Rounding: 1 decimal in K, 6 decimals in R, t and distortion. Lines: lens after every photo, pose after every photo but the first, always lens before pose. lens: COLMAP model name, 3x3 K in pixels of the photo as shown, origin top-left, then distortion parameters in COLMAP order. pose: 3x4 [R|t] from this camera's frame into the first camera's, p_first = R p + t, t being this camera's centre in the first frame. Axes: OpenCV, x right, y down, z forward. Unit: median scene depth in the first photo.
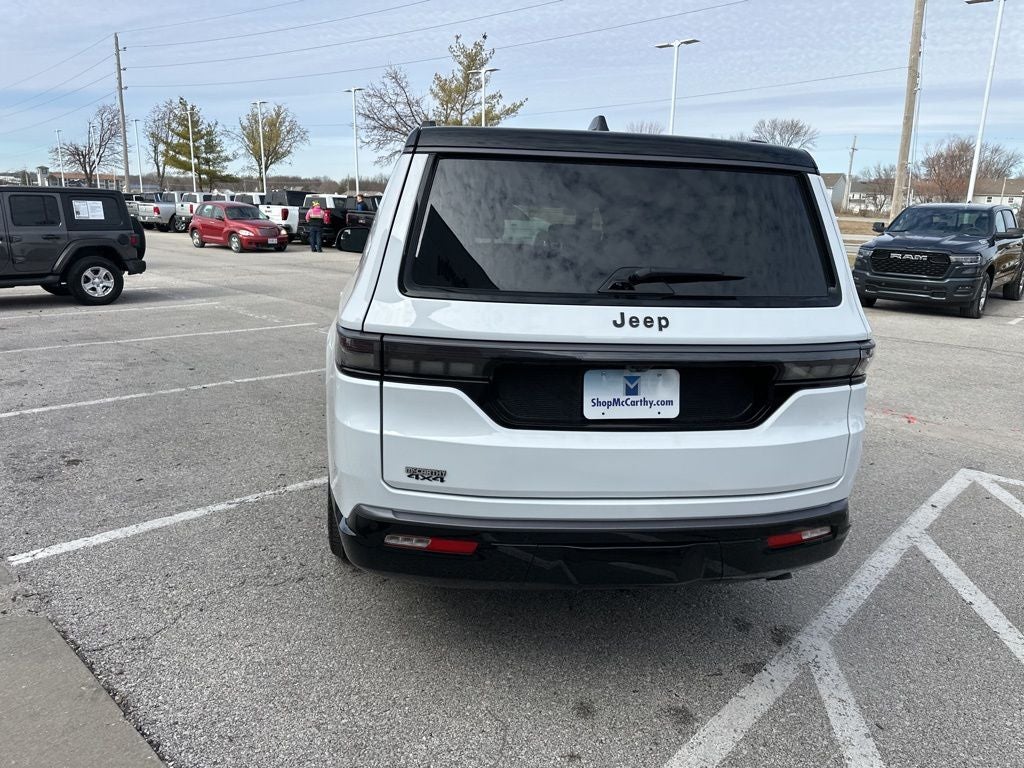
lens RADIAL K [[720.7, 0, 508.6], [0, 720.7, 375.2], [0, 0, 1]] dist [0.031275, -0.035331]
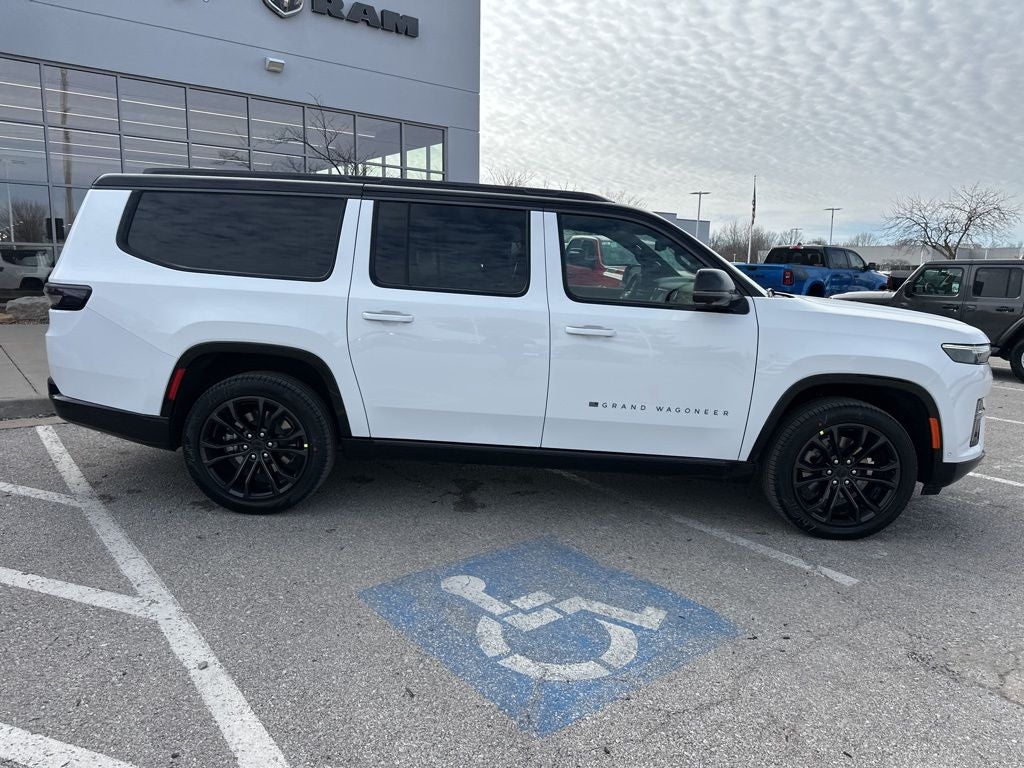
lens RADIAL K [[720.7, 0, 508.7], [0, 720.7, 385.4], [0, 0, 1]] dist [0.031275, -0.035331]
pose [[-0.148852, 0.125079, -0.980917, 1.323828], [-0.254070, 0.953830, 0.160180, -0.236952], [0.955663, 0.273064, -0.110201, 1.490891]]
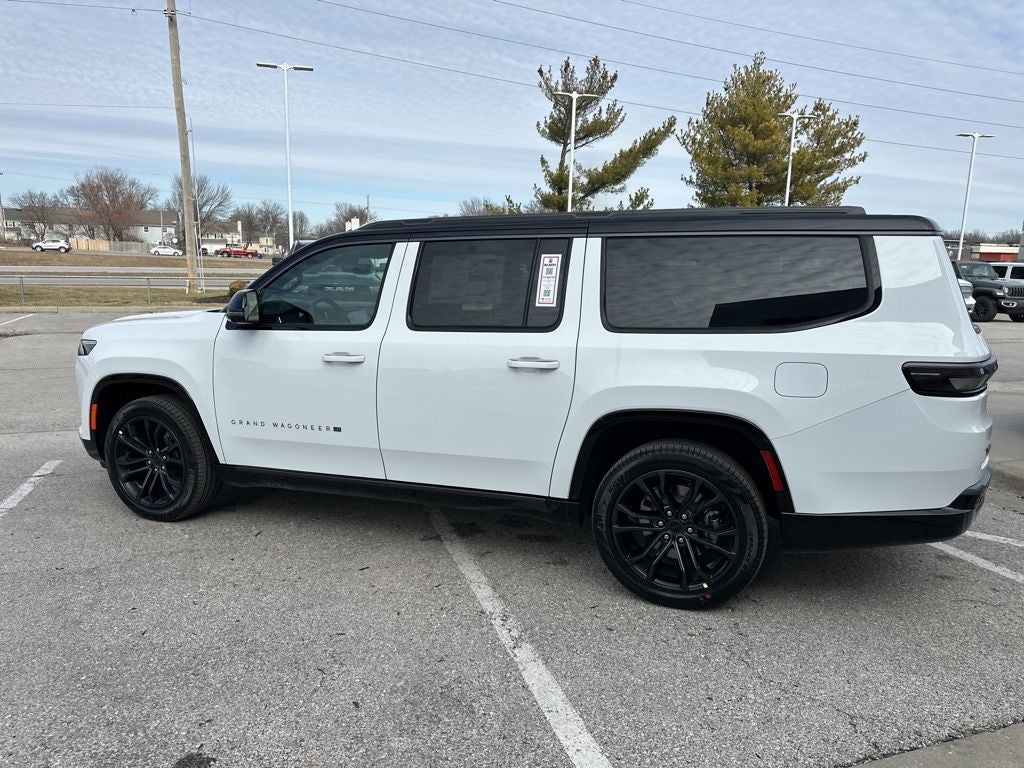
lens RADIAL K [[720.7, 0, 508.7], [0, 720.7, 383.2], [0, 0, 1]] dist [0.031275, -0.035331]
pose [[0.493232, -0.171485, 0.852827, -1.102811], [0.194132, 0.977351, 0.084248, -0.187135], [-0.847959, 0.124007, 0.515352, 0.616534]]
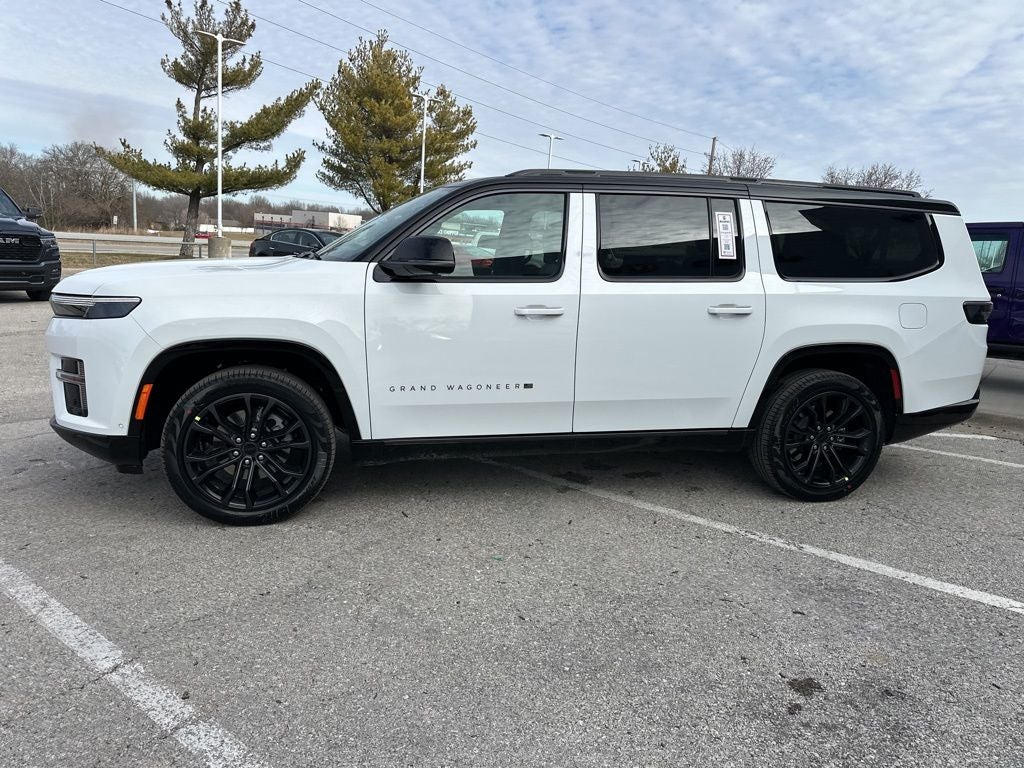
lens RADIAL K [[720.7, 0, 507.0], [0, 720.7, 378.4], [0, 0, 1]] dist [0.031275, -0.035331]
pose [[-0.075681, -0.214815, 0.973718, -1.322091], [0.163067, 0.960706, 0.224619, -0.328088], [-0.983708, 0.175781, -0.037678, 1.489816]]
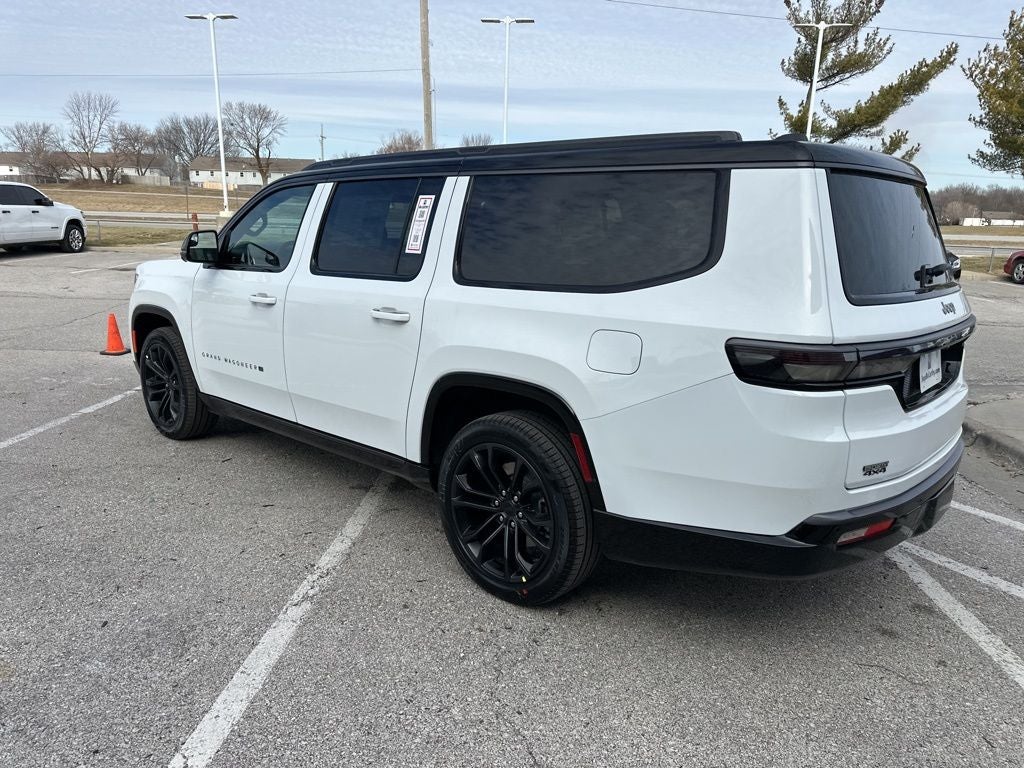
lens RADIAL K [[720.7, 0, 507.6], [0, 720.7, 381.0], [0, 0, 1]] dist [0.031275, -0.035331]
pose [[0.774594, -0.157879, 0.612437, -0.700727], [0.140441, 0.987103, 0.076837, -0.089726], [-0.616669, 0.026494, 0.786776, 0.280638]]
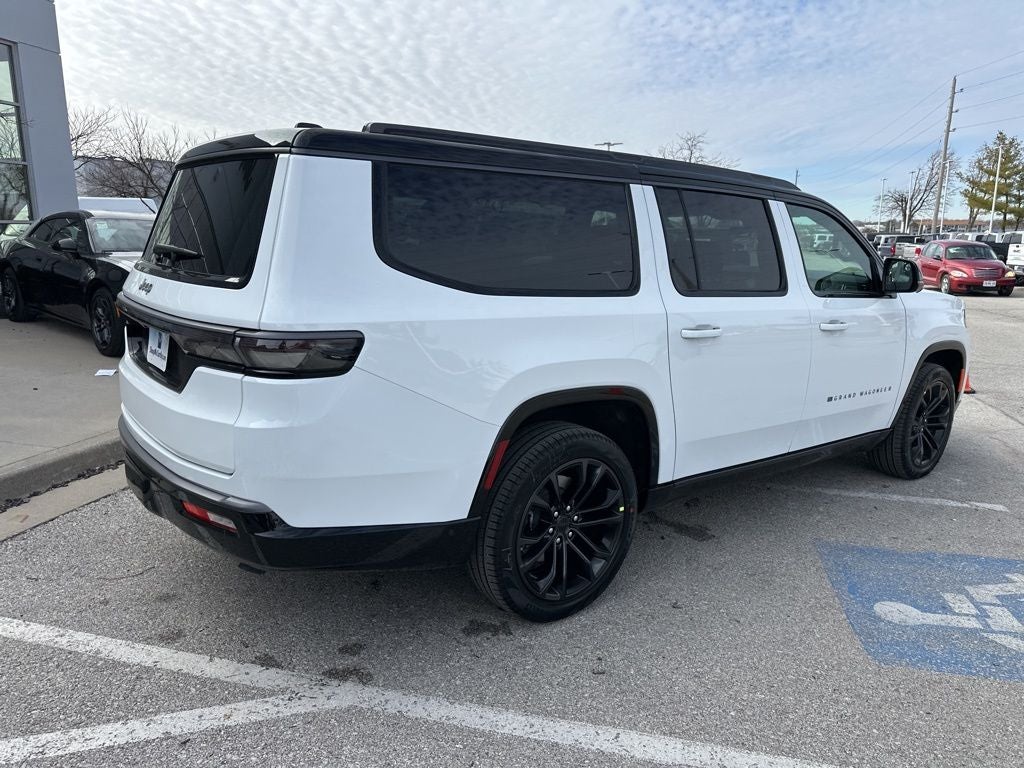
lens RADIAL K [[720.7, 0, 510.7], [0, 720.7, 381.2], [0, 0, 1]] dist [0.031275, -0.035331]
pose [[0.495696, 0.151271, -0.855221, 0.938713], [-0.196244, 0.978756, 0.059377, -0.066000], [0.846034, 0.138399, 0.514851, 0.529734]]
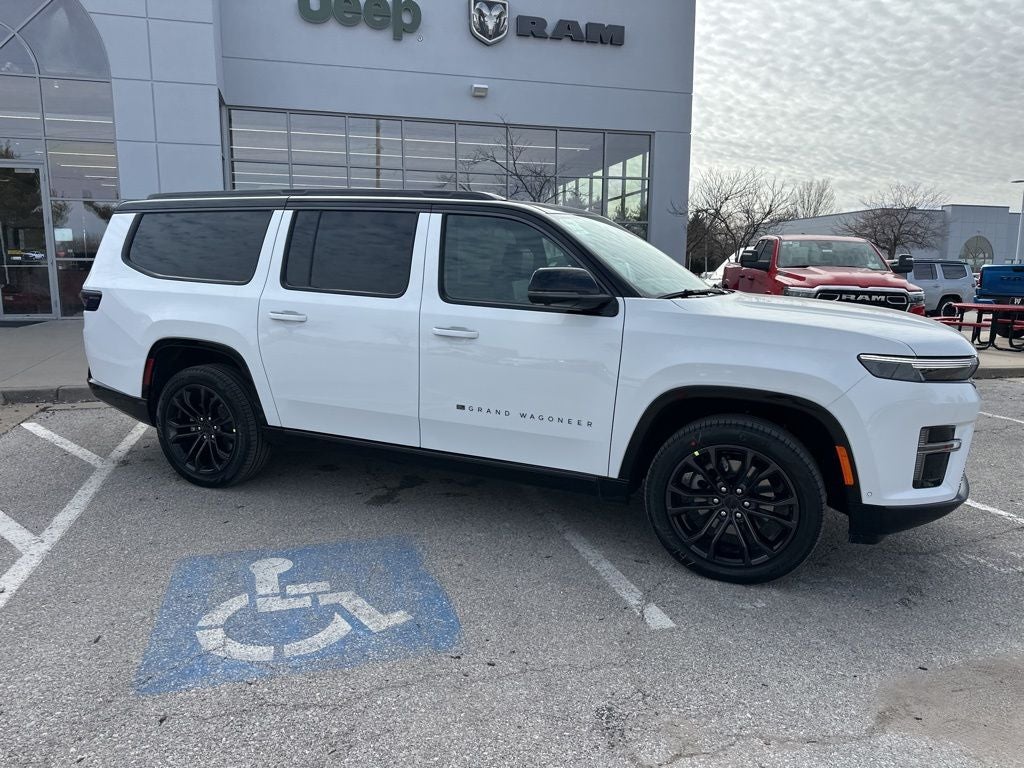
lens RADIAL K [[720.7, 0, 505.9], [0, 720.7, 390.0], [0, 0, 1]] dist [0.031275, -0.035331]
pose [[-0.521780, 0.101719, -0.846994, 1.109473], [-0.216572, 0.944543, 0.246850, -0.370646], [0.825132, 0.312236, -0.470814, 2.053608]]
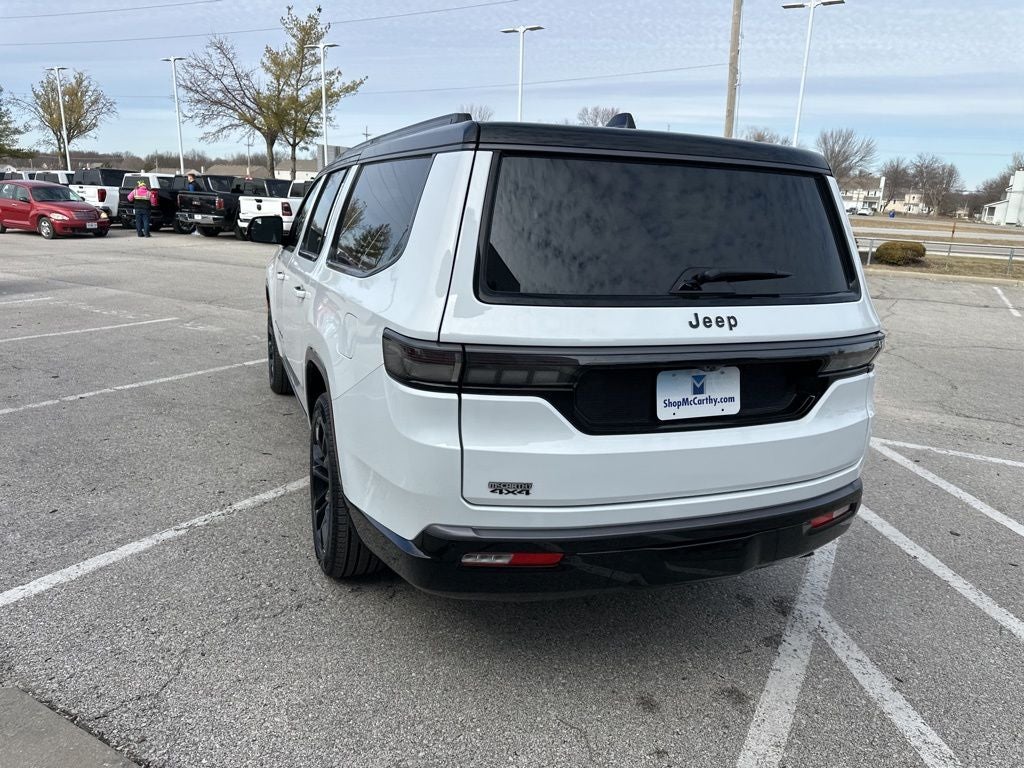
lens RADIAL K [[720.7, 0, 509.3], [0, 720.7, 377.5], [0, 0, 1]] dist [0.031275, -0.035331]
pose [[0.974251, -0.047926, 0.220316, -0.189037], [0.042153, 0.998635, 0.030834, -0.023198], [-0.221493, -0.020753, 0.974941, 0.040809]]
